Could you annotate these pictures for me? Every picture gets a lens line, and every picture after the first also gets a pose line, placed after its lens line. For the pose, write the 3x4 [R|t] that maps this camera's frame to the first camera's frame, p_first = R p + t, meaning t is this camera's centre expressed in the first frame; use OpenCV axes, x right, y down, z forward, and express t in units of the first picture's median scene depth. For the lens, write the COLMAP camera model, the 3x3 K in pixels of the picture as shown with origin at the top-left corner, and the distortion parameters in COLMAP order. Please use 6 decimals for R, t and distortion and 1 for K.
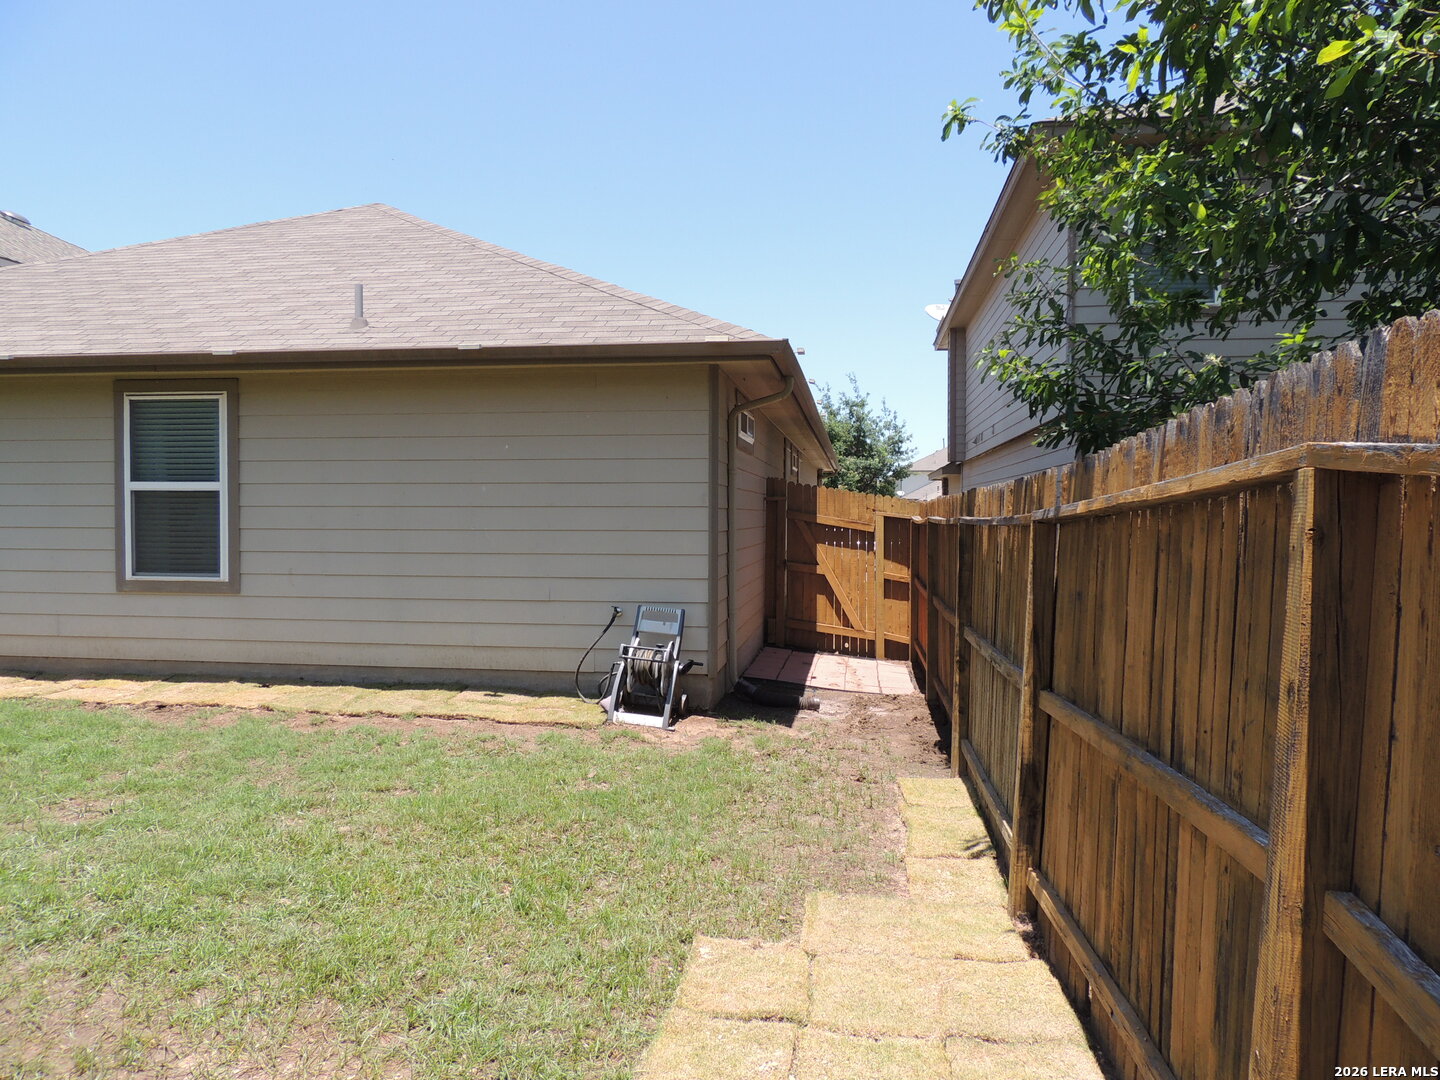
lens RADIAL K [[1024.9, 0, 720.8], [0, 1024.9, 541.4], [0, 0, 1]] dist [-0.021730, 0.004380]
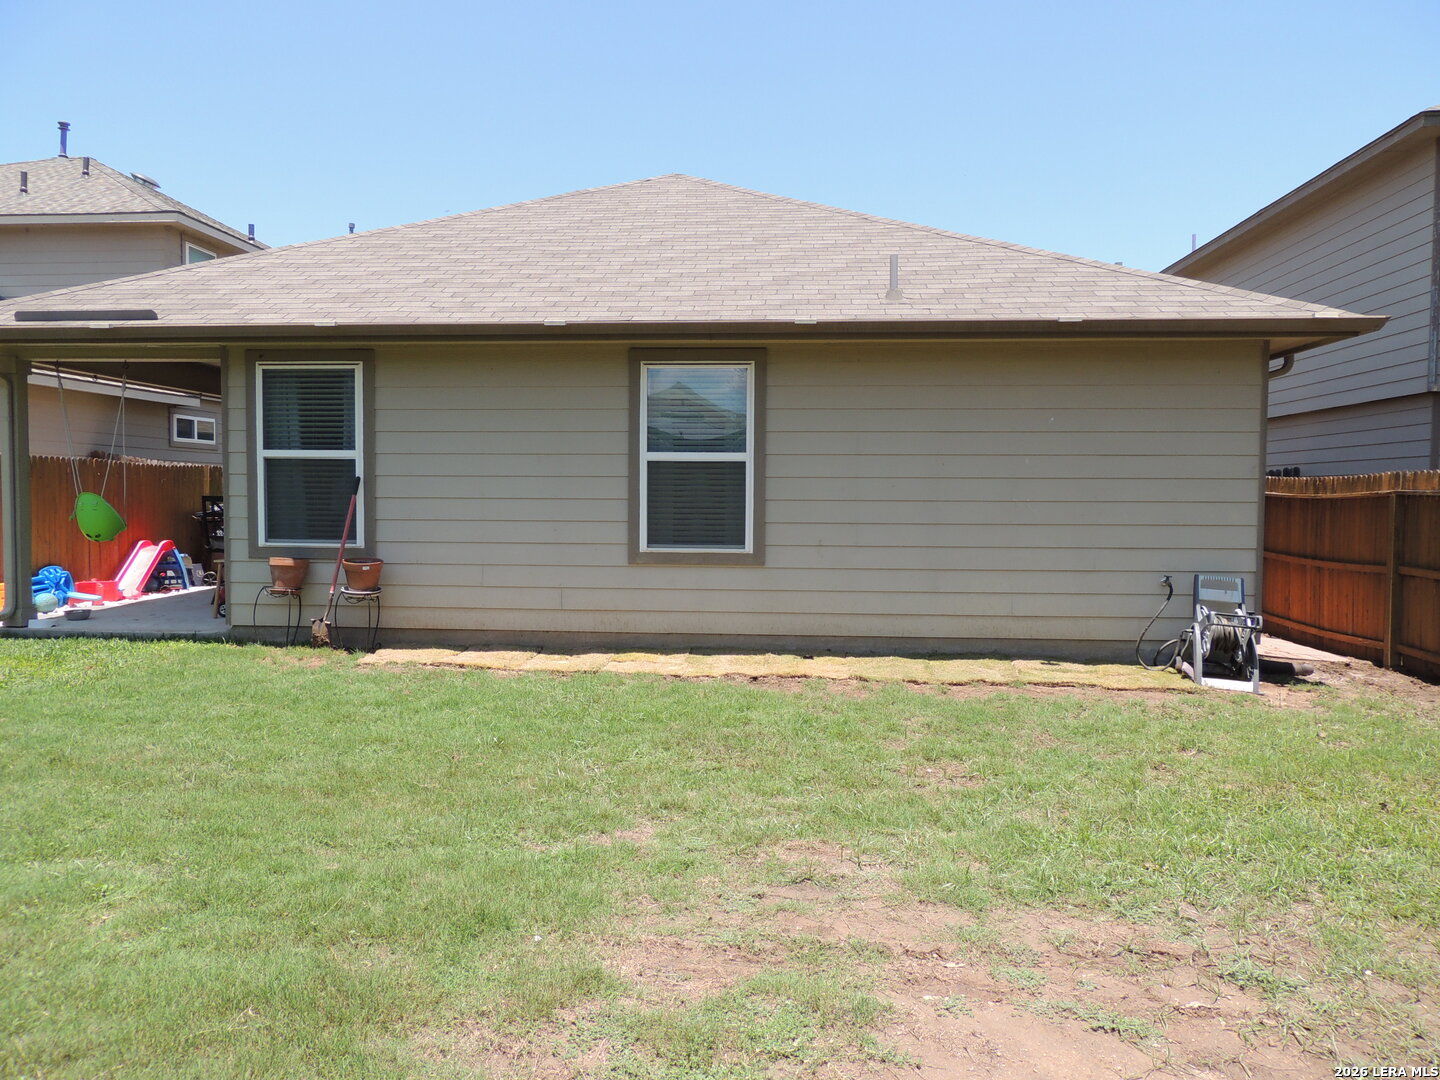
lens RADIAL K [[1024.9, 0, 720.8], [0, 1024.9, 541.4], [0, 0, 1]] dist [-0.021730, 0.004380]
pose [[0.998279, -0.000978, 0.058627, -0.590572], [-0.000131, 0.999821, 0.018902, 0.009232], [-0.058635, -0.018877, 0.998101, 0.006645]]
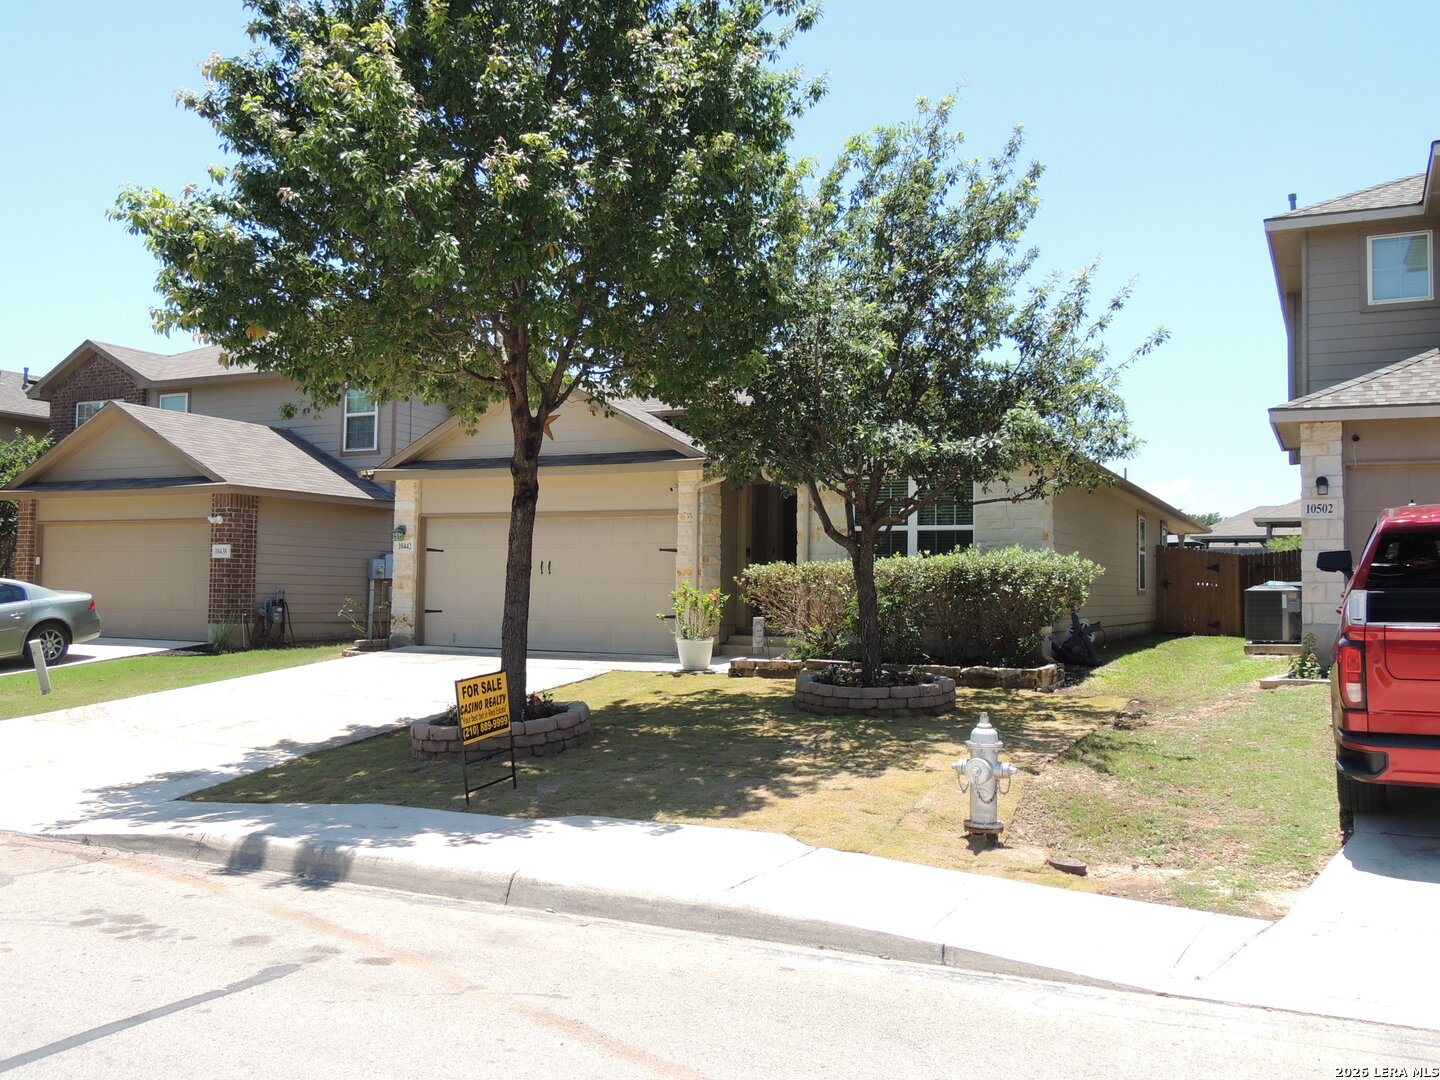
lens RADIAL K [[1242.3, 0, 720.0], [0, 1242.3, 540.0], [0, 0, 1]] dist [-0.027492, 0.005901]
pose [[0.946544, -0.003962, -0.322550, 1.386015], [-0.021135, 0.997014, -0.074270, 0.495062], [0.321881, 0.077117, 0.943634, -1.703550]]
